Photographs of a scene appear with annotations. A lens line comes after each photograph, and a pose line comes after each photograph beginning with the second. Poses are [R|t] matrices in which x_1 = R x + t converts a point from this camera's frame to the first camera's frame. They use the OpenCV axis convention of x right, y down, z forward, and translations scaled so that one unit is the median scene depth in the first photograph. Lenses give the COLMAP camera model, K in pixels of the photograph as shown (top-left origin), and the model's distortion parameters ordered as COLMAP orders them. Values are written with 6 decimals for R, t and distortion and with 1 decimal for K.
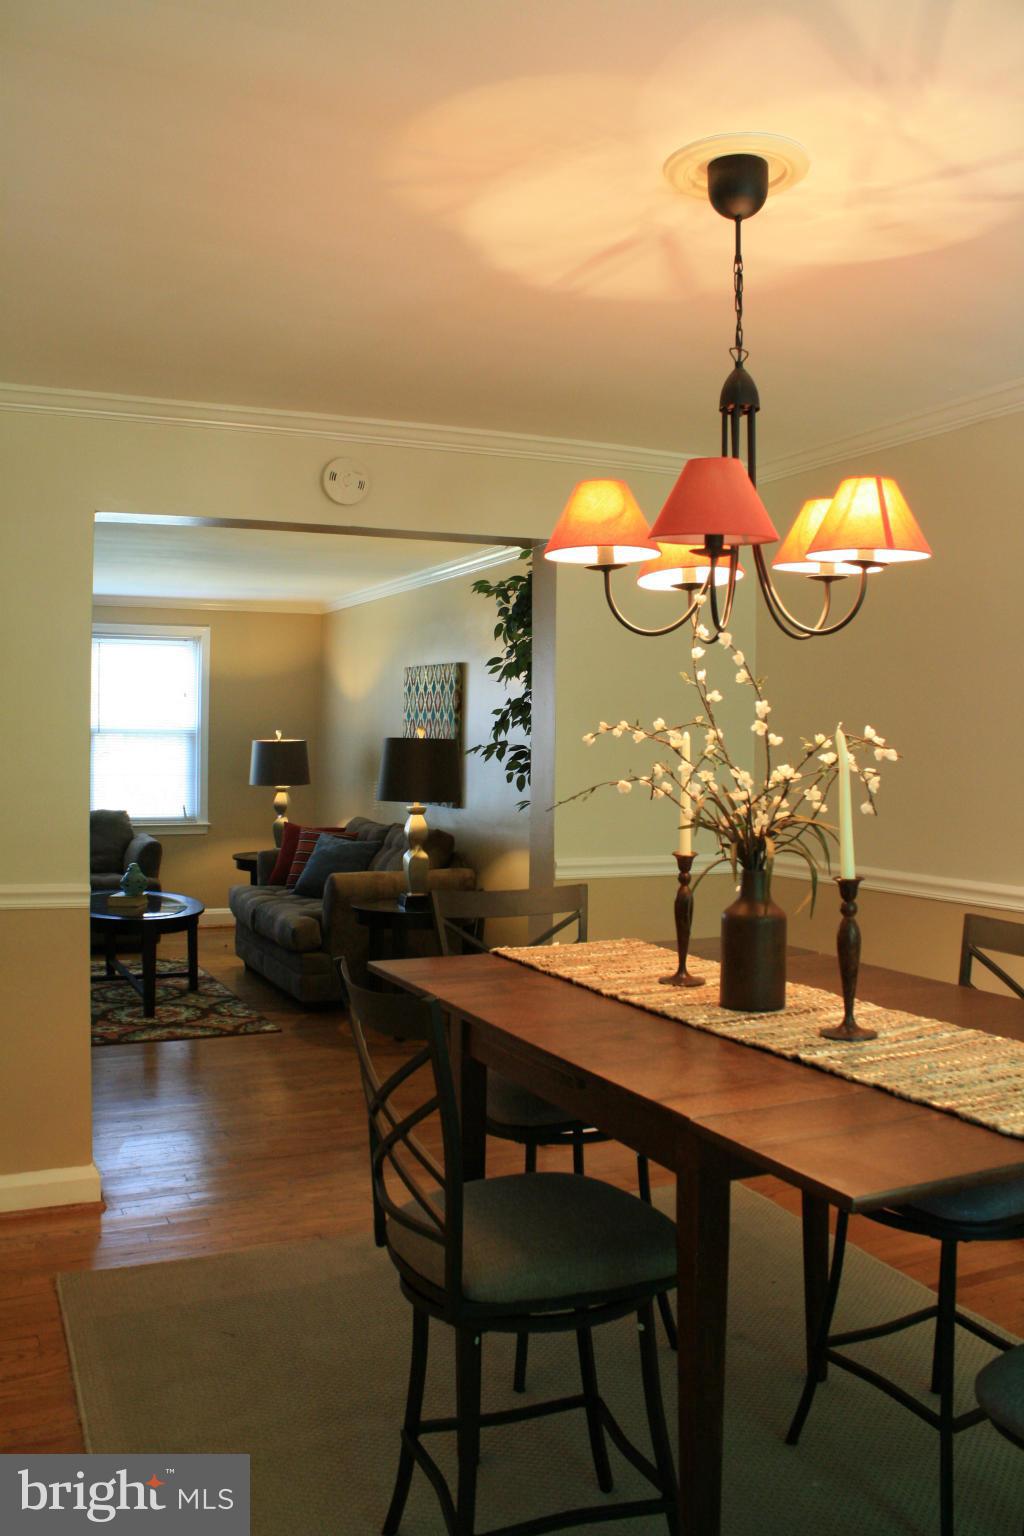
lens RADIAL K [[1273.9, 0, 544.6], [0, 1273.9, 747.4], [0, 0, 1]] dist [-0.176681, 0.148910]
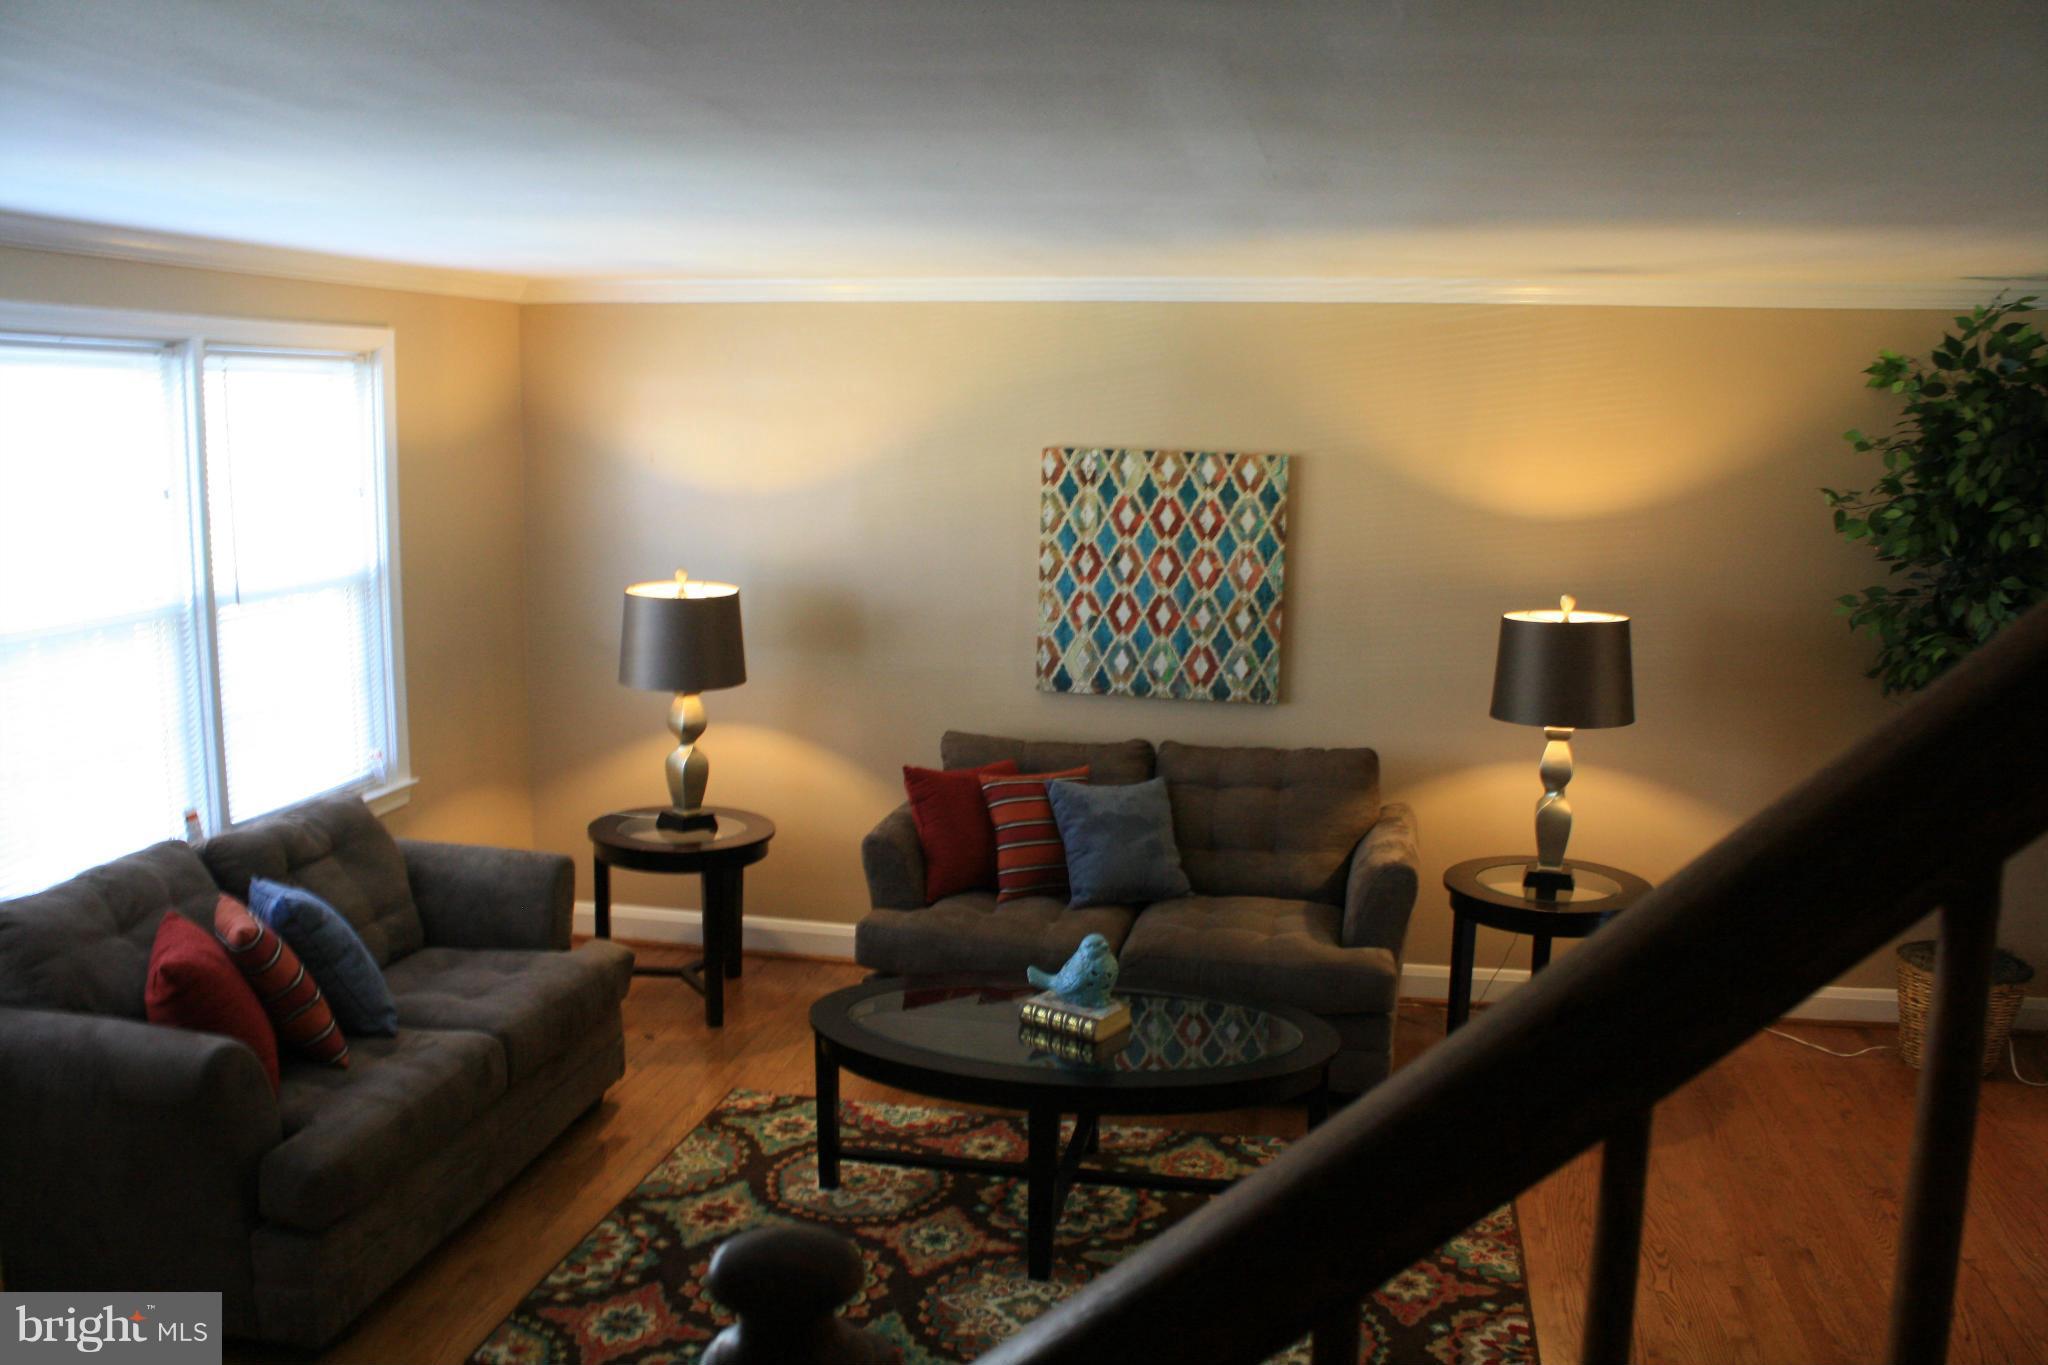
lens RADIAL K [[1698.5, 0, 1033.5], [0, 1698.5, 668.6], [0, 0, 1]] dist [-0.176681, 0.148910]
pose [[0.615406, -0.116209, 0.779597, -0.876756], [-0.002914, 0.988730, 0.149683, -0.099819], [-0.788205, -0.094388, 0.608132, 0.717108]]
